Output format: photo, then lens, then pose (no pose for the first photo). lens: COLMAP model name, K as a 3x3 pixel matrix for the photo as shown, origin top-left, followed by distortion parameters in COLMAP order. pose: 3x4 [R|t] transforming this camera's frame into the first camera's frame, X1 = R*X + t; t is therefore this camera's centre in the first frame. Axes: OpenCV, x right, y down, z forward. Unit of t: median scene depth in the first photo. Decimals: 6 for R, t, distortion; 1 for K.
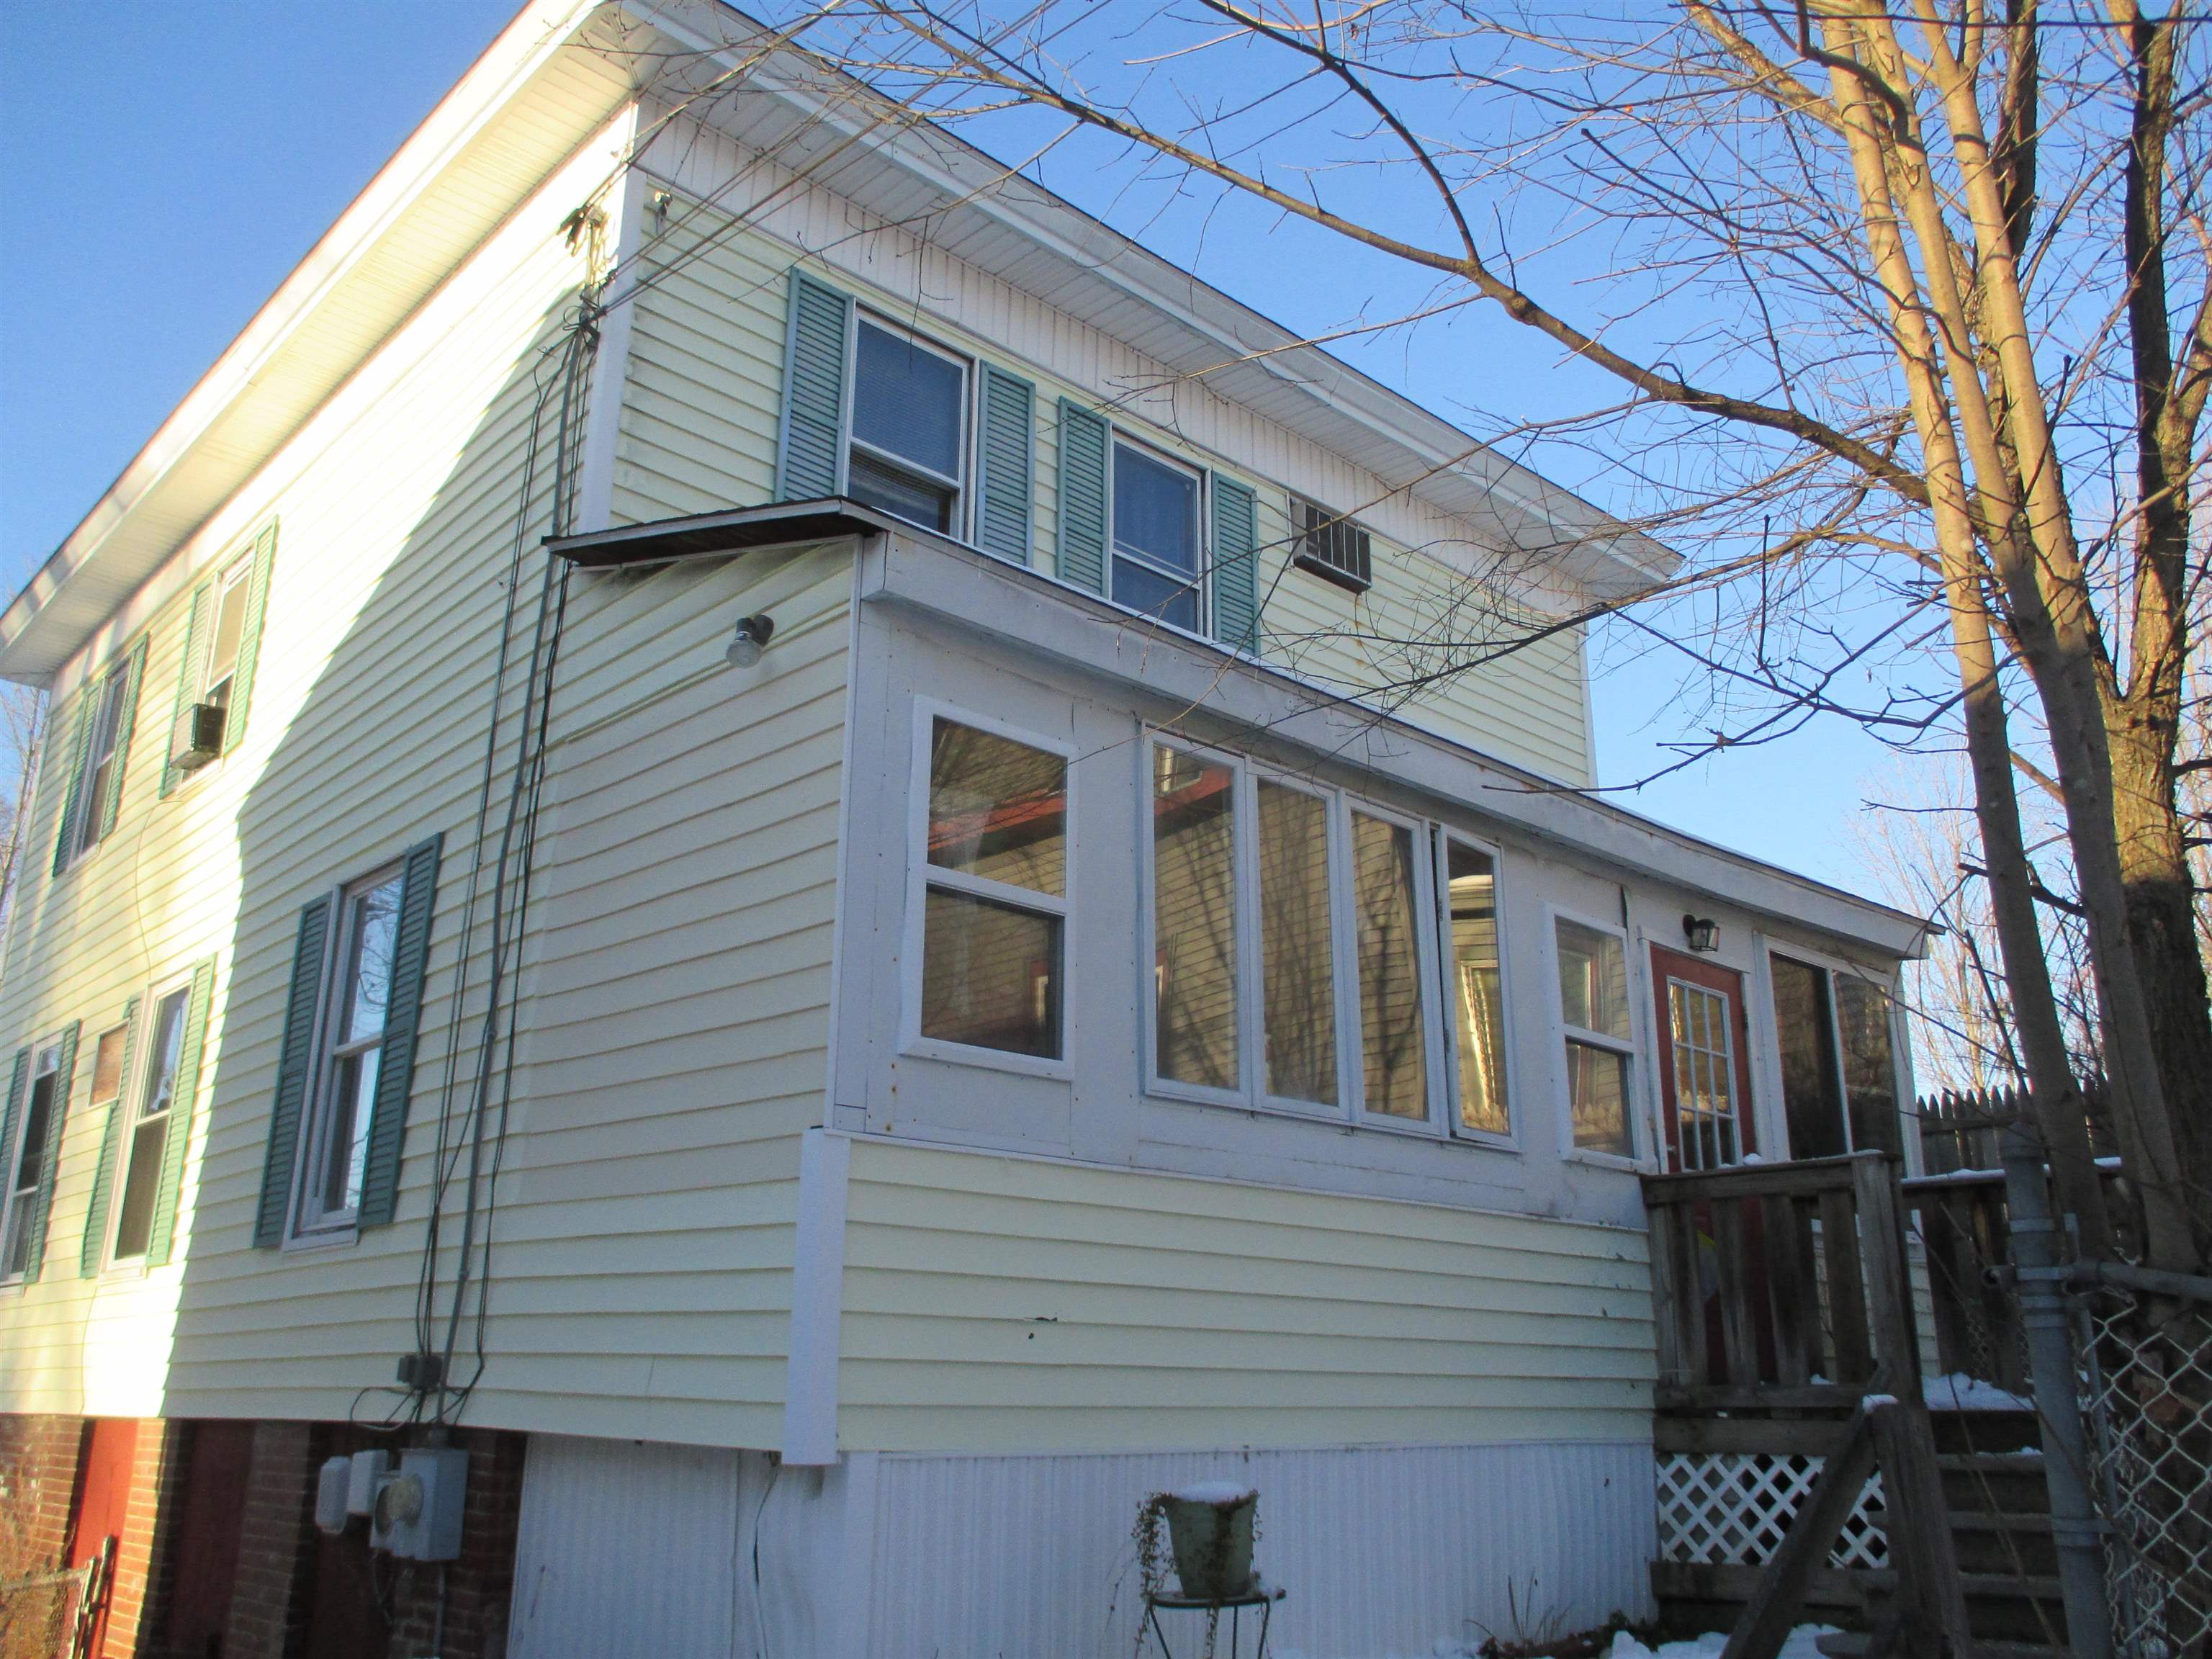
lens RADIAL K [[1814.2, 0, 1106.2], [0, 1814.2, 811.2], [0, 0, 1]] dist [-0.026149, -0.005426]
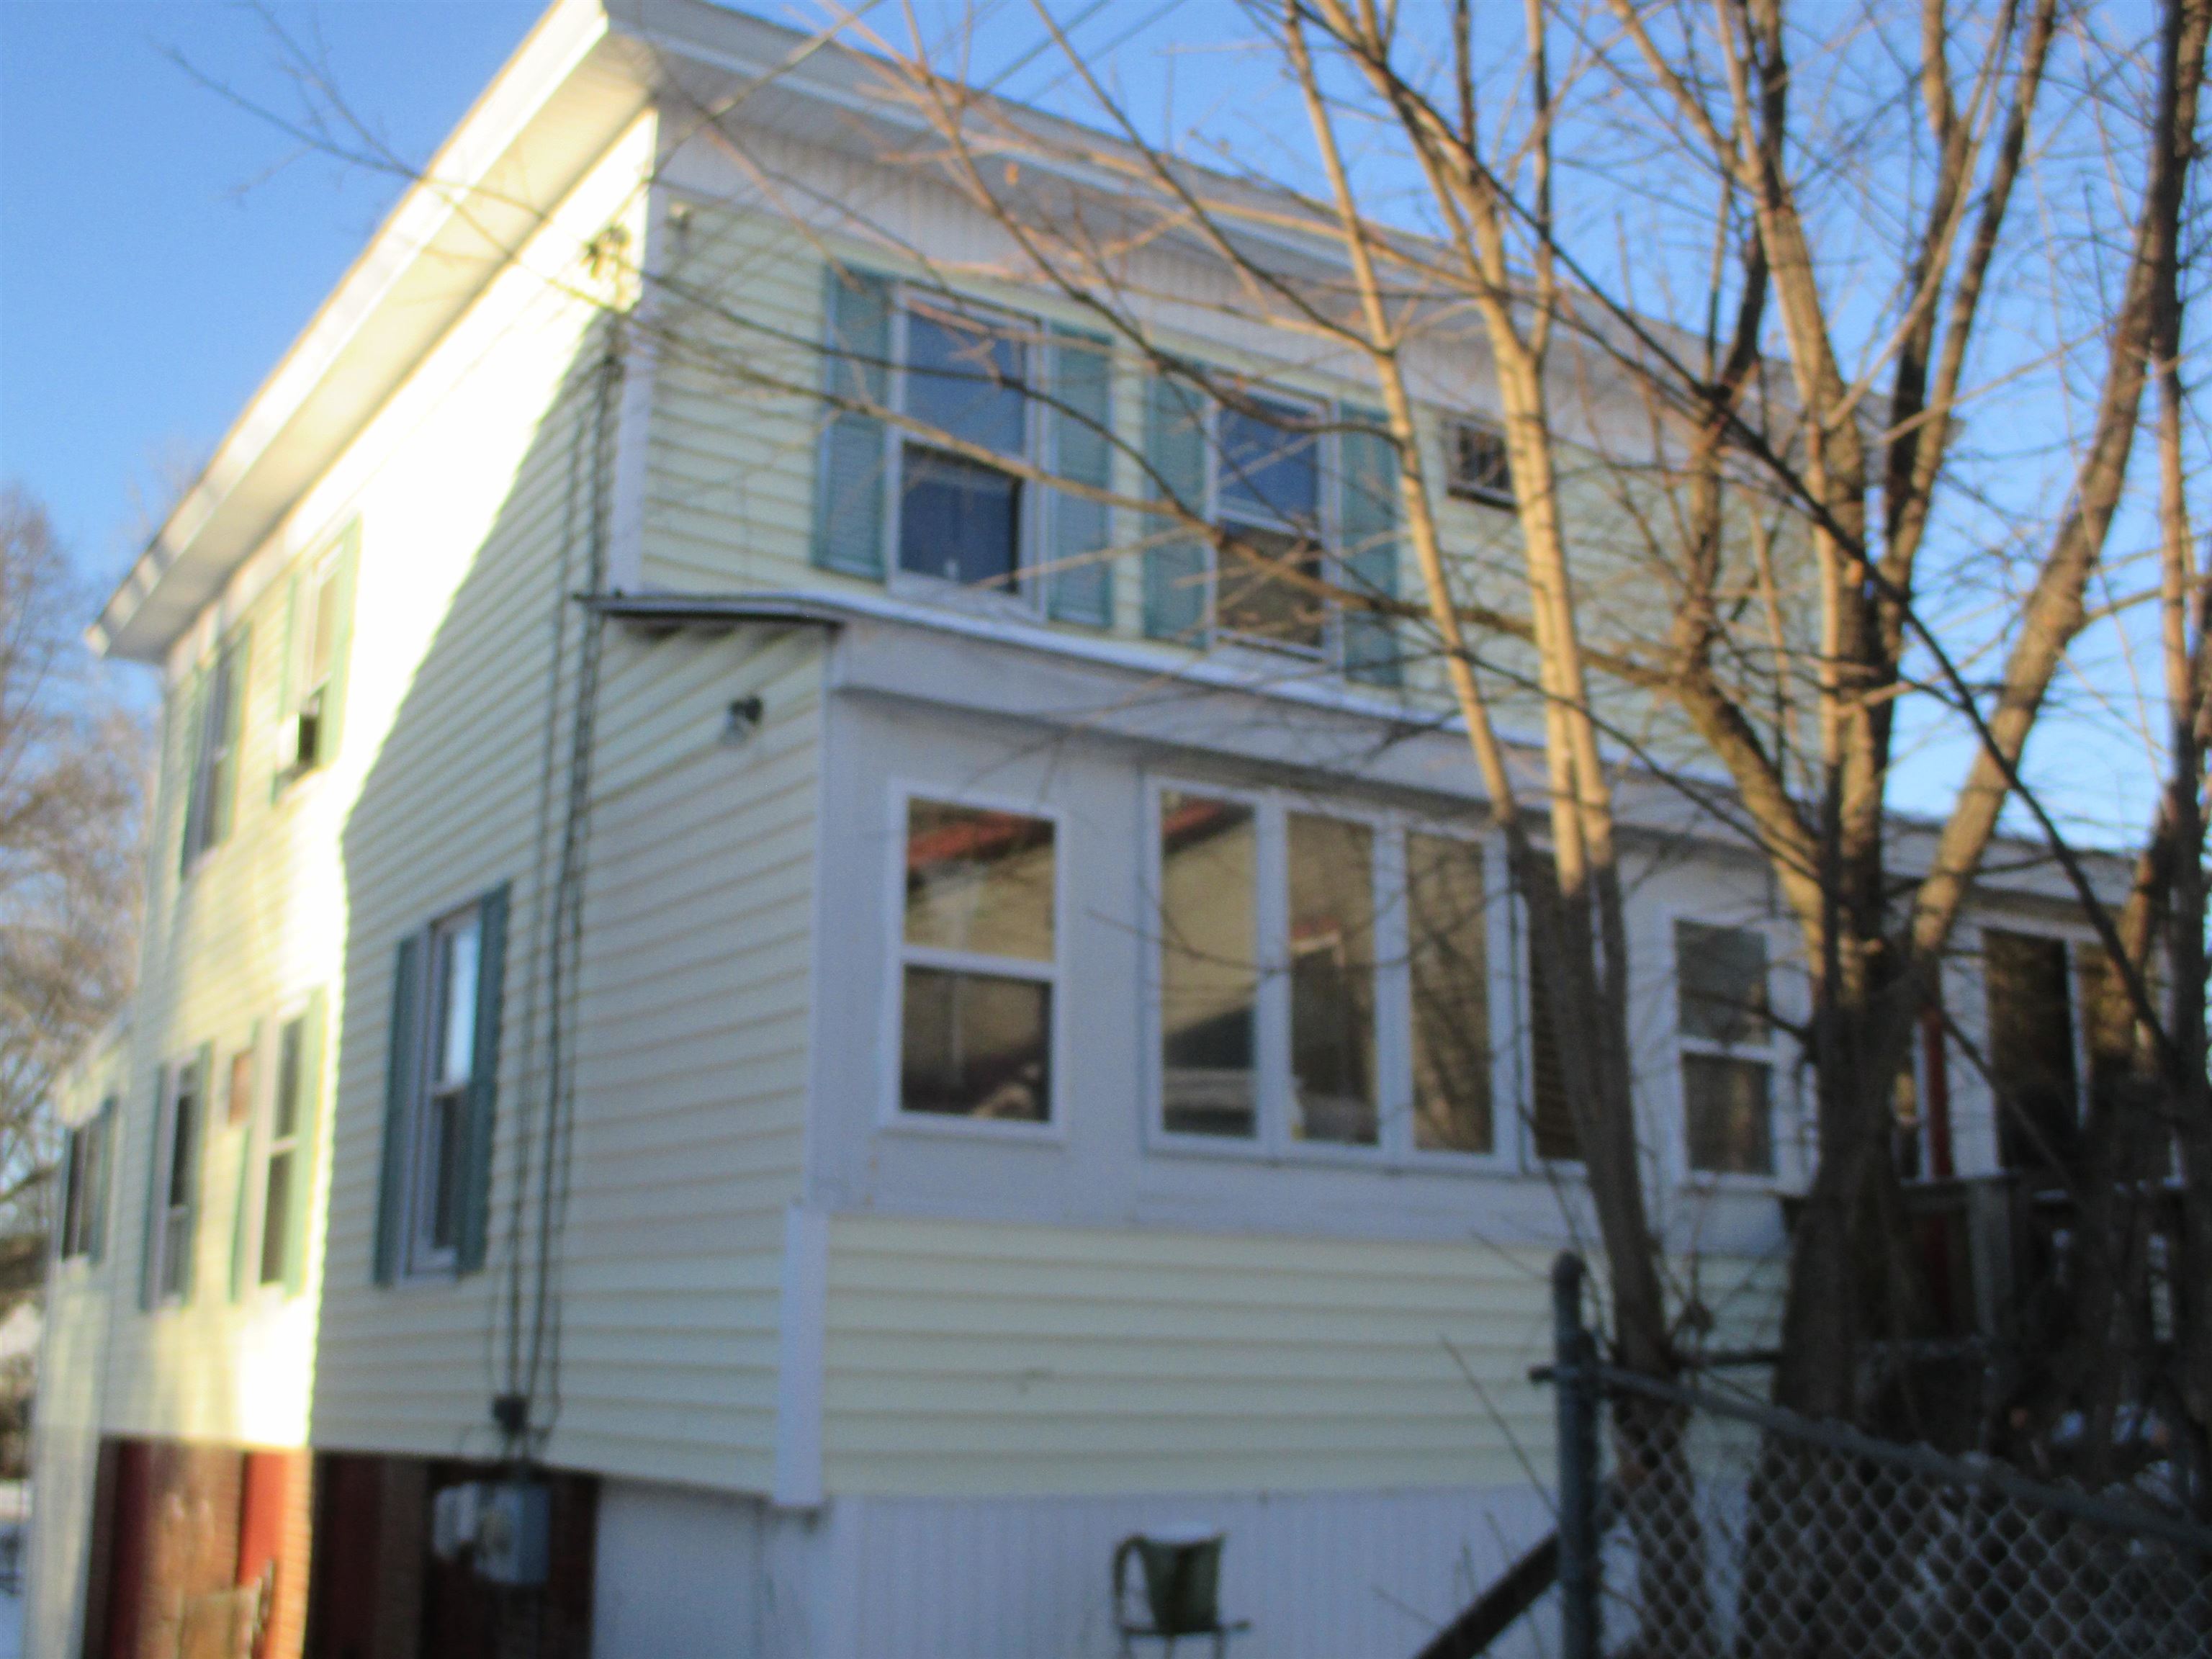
lens RADIAL K [[2376.3, 0, 1097.5], [0, 2376.3, 819.6], [0, 0, 1]] dist [-0.095261, 0.000000]
pose [[0.984771, -0.040523, -0.169070, 0.188571], [0.052152, 0.996527, 0.064914, -0.096270], [0.165852, -0.072742, 0.983464, -0.243188]]
